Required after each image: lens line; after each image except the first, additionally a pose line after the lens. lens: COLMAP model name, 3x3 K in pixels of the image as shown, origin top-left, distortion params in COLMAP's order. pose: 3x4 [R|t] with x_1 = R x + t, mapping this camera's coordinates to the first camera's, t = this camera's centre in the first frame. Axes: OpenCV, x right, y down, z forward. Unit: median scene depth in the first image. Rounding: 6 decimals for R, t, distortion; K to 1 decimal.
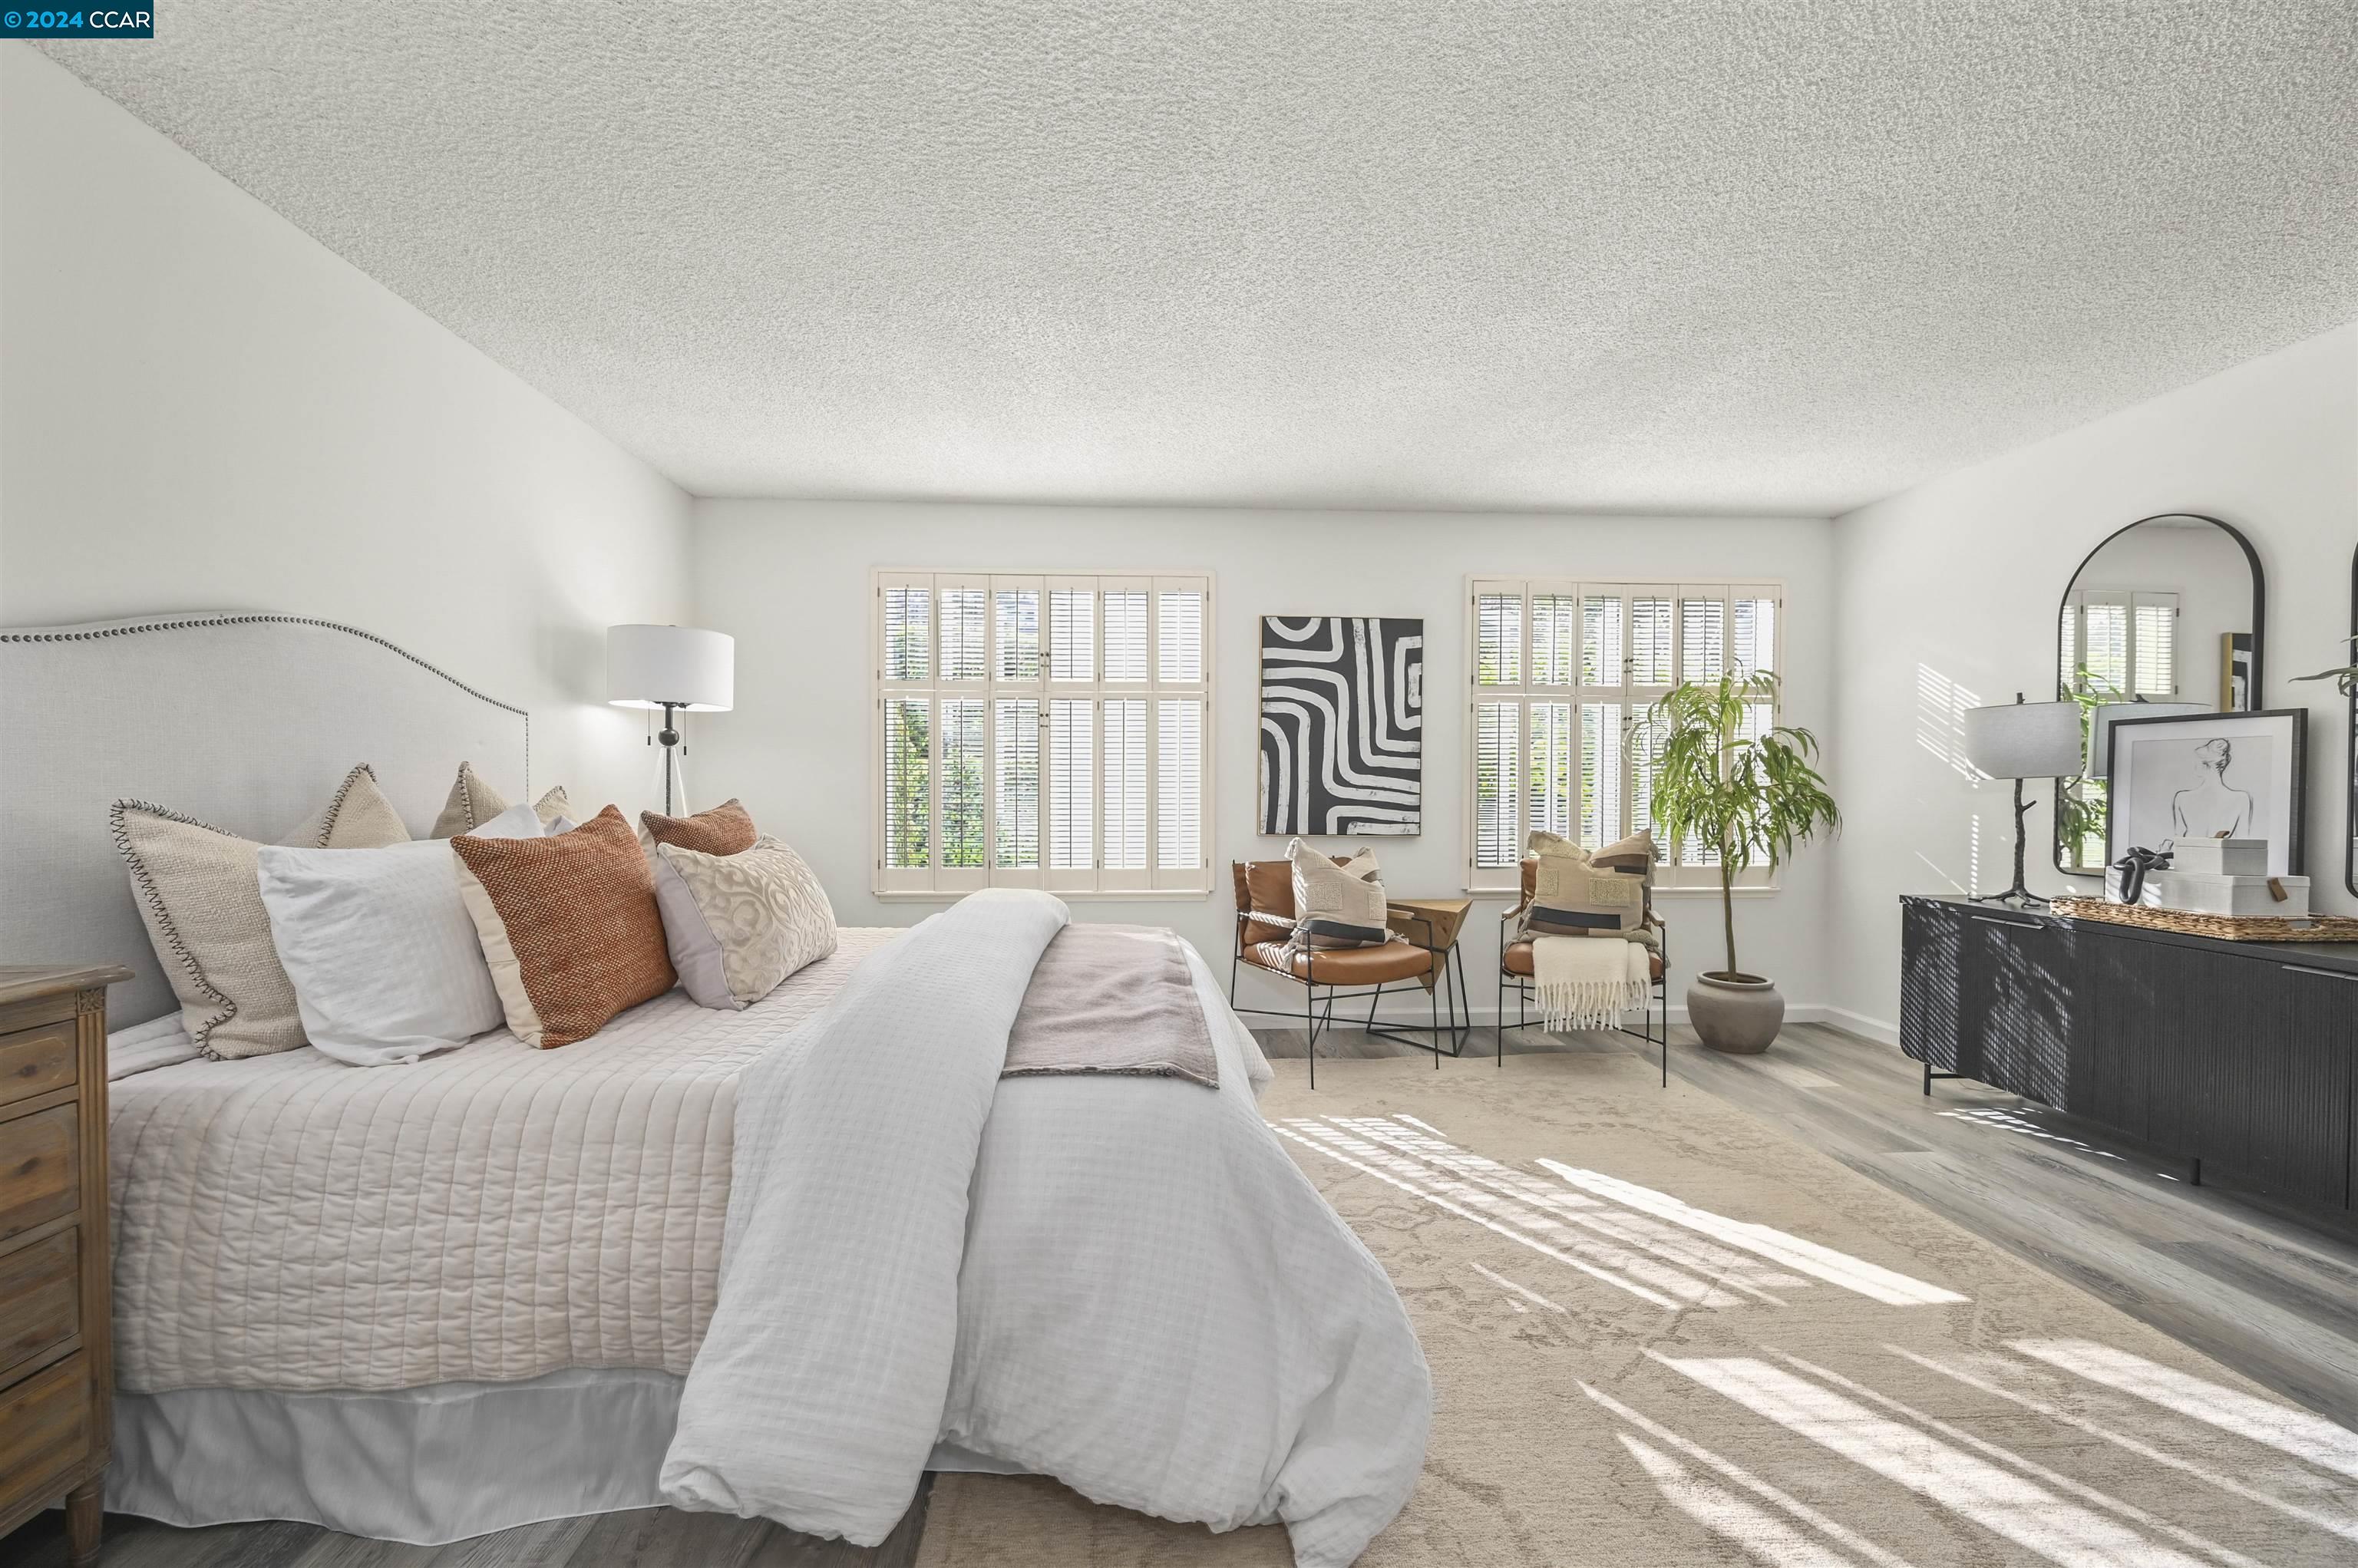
lens RADIAL K [[945.7, 0, 1180.0], [0, 945.7, 793.0], [0, 0, 1]] dist [0.000585, 0.000376]
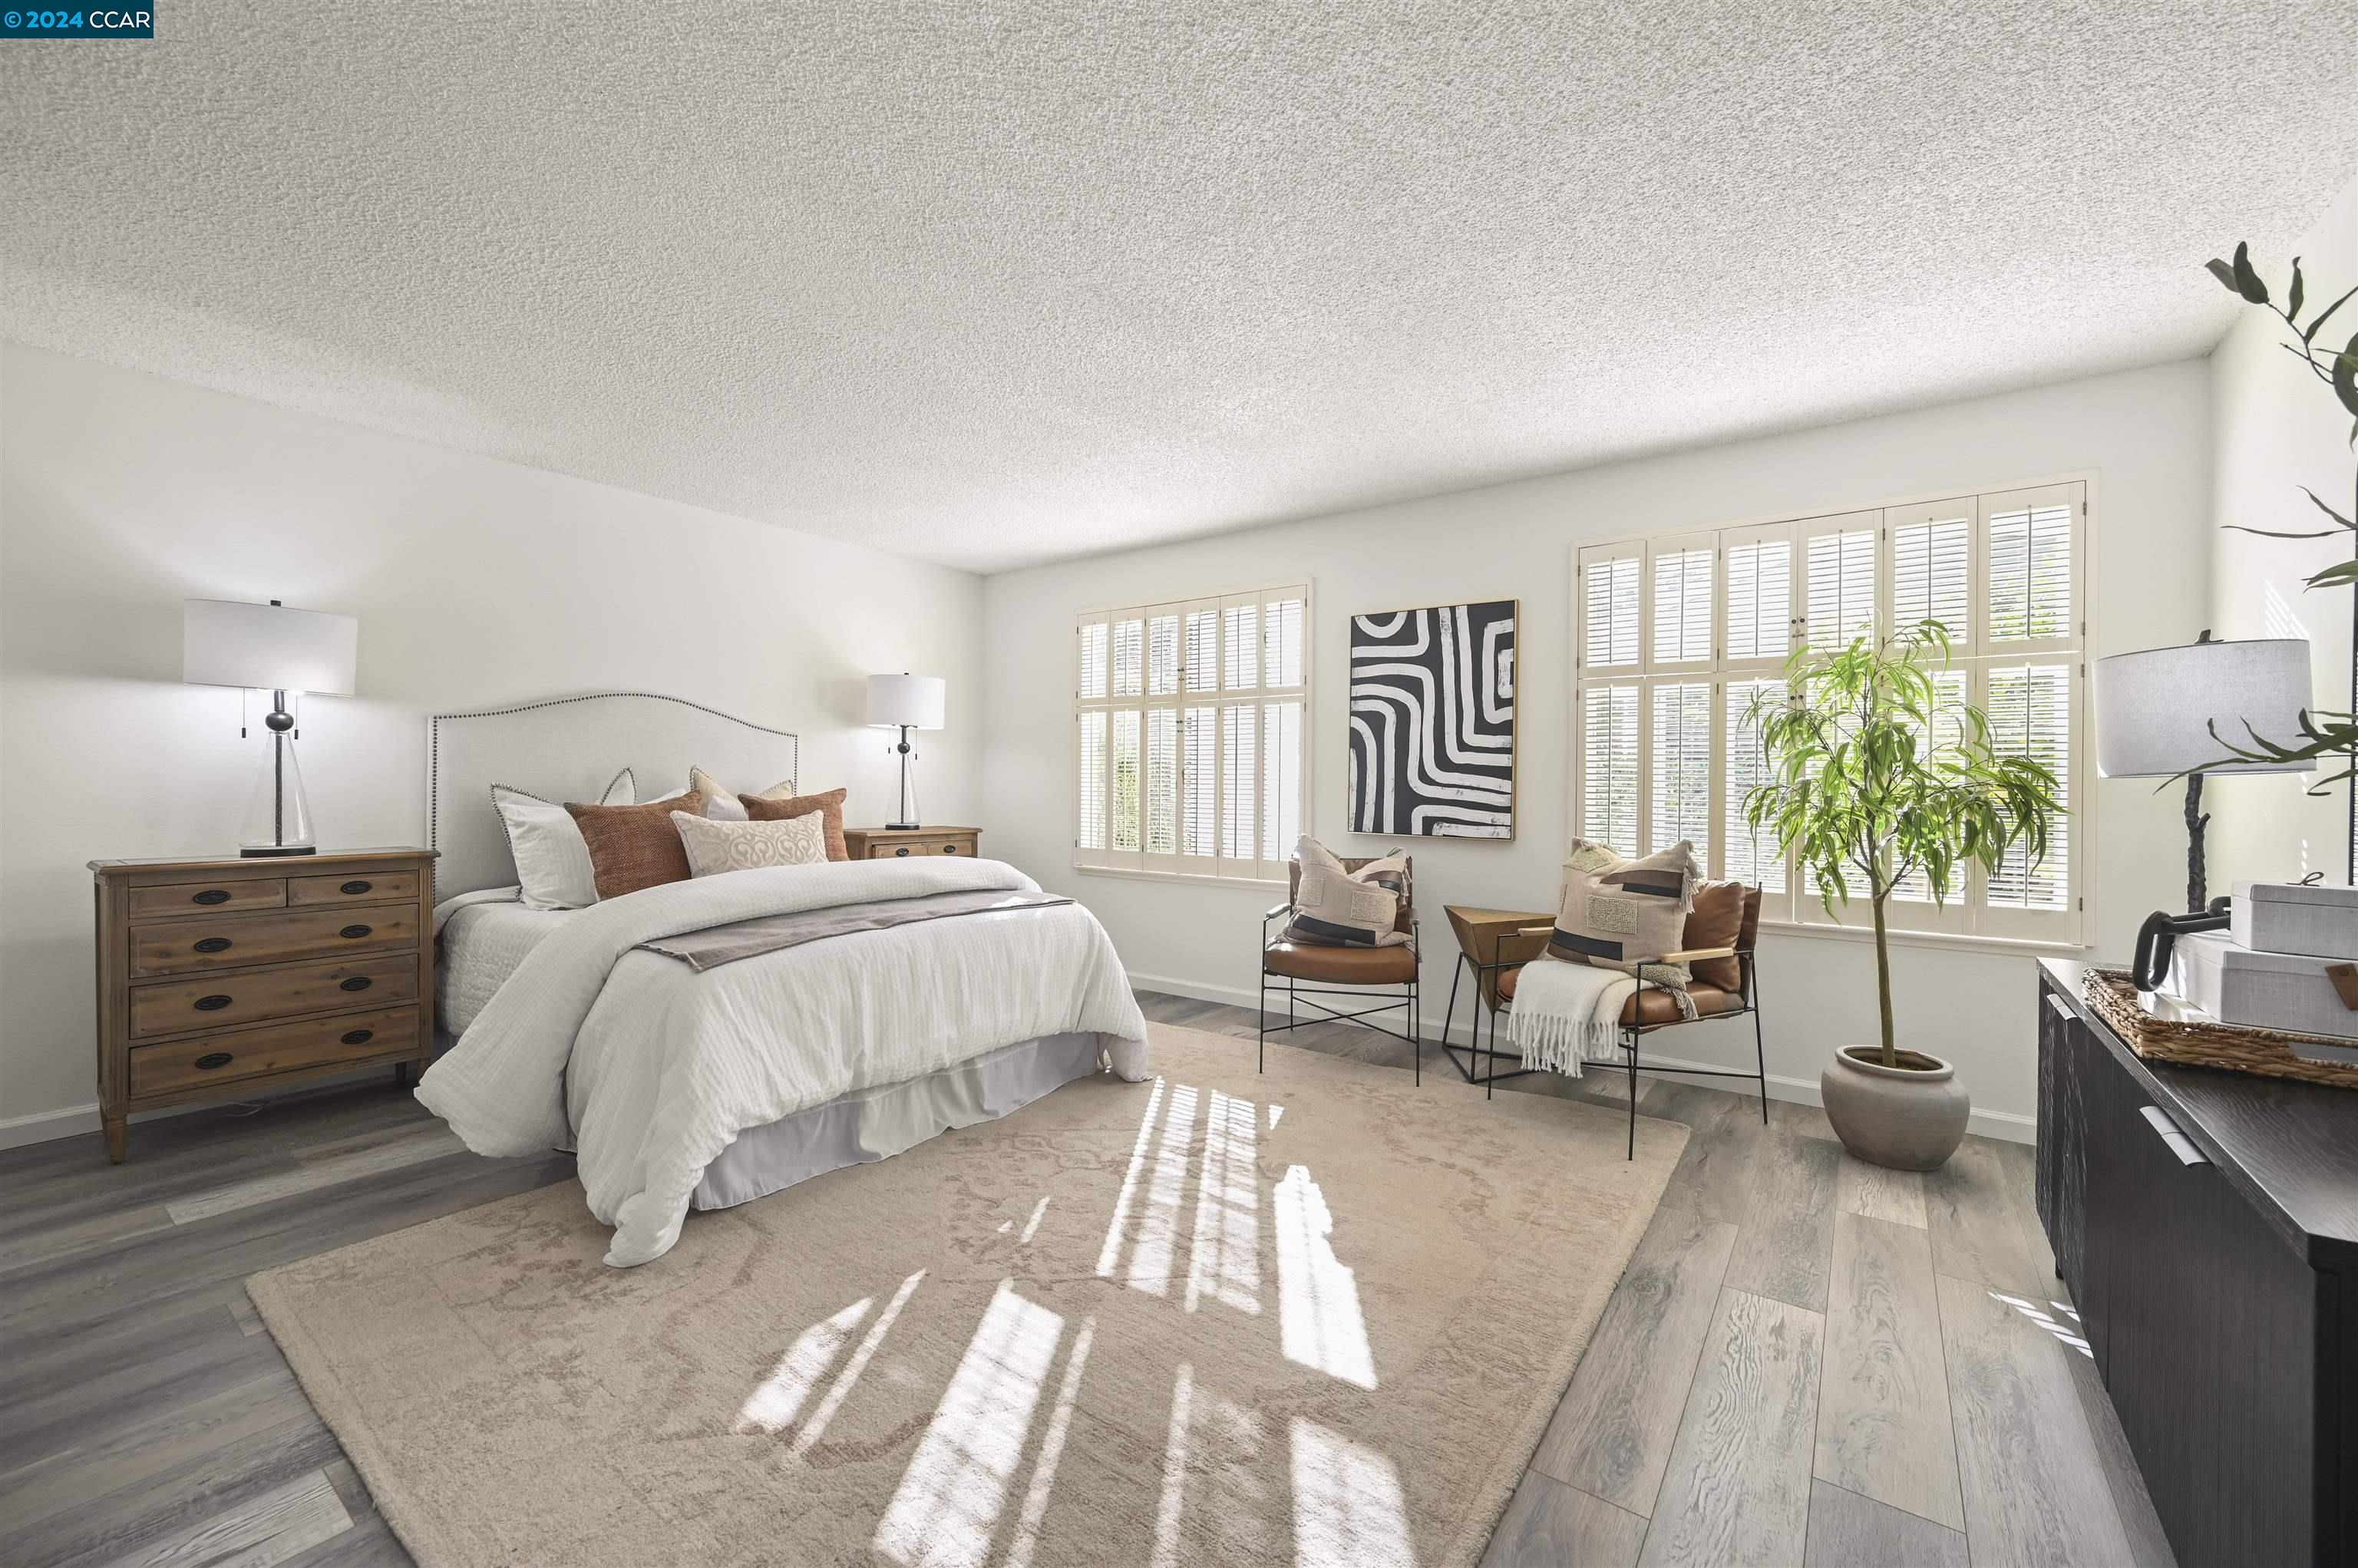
lens RADIAL K [[945.7, 0, 1195.8], [0, 945.7, 780.4], [0, 0, 1]] dist [0.000585, 0.000376]
pose [[0.771903, 0.004387, -0.635725, 0.761533], [-0.012121, 0.999896, -0.007816, -0.001319], [0.635624, 0.013739, 0.771876, 0.144015]]
